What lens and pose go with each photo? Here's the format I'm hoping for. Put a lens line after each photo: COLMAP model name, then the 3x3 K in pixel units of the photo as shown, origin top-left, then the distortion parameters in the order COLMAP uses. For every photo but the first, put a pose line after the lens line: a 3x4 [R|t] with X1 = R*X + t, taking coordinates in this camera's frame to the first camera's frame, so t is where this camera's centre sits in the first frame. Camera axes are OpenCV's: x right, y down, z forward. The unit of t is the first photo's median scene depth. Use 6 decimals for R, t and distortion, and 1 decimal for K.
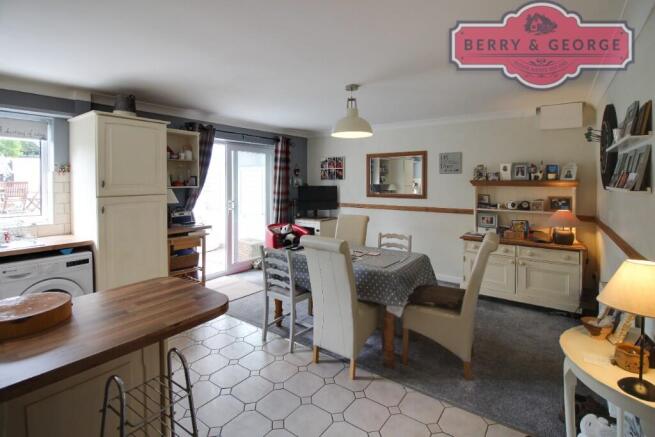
lens RADIAL K [[316.2, 0, 330.8], [0, 316.2, 184.8], [0, 0, 1]] dist [-0.001708, -0.000444]
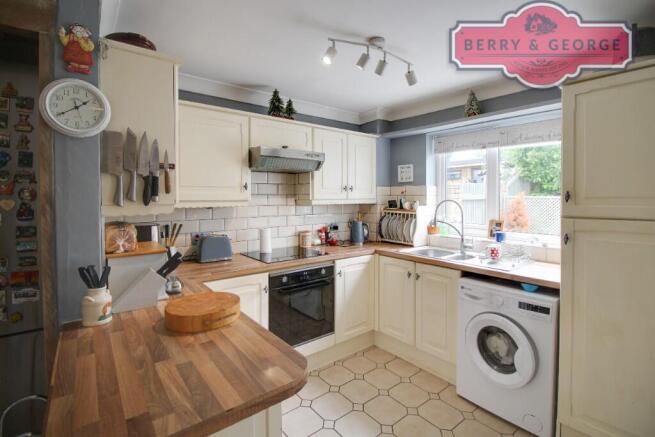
lens RADIAL K [[308.3, 0, 329.7], [0, 308.3, 201.0], [0, 0, 1]] dist [-0.006044, -0.001252]
pose [[-0.270839, 0.014391, -0.962517, -0.016554], [-0.009882, 0.999794, 0.017729, 0.000689], [0.962574, 0.014314, -0.270641, 0.507875]]
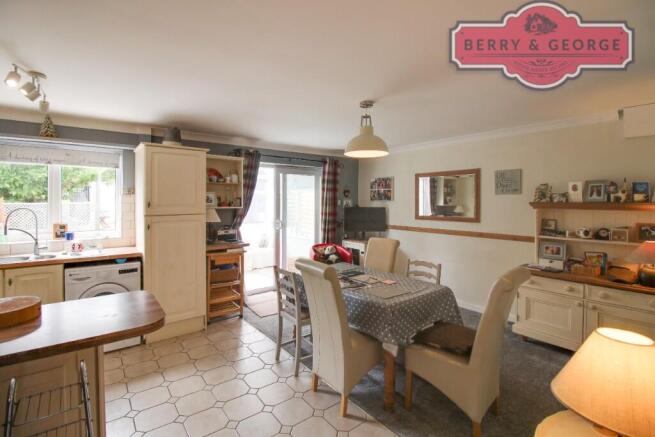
lens RADIAL K [[308.3, 0, 329.7], [0, 308.3, 201.0], [0, 0, 1]] dist [-0.006044, -0.001252]
pose [[0.960725, 0.001867, -0.277497, 0.166647], [-0.005631, 0.999903, -0.012769, -0.003937], [0.277446, 0.013830, 0.960642, 0.066109]]
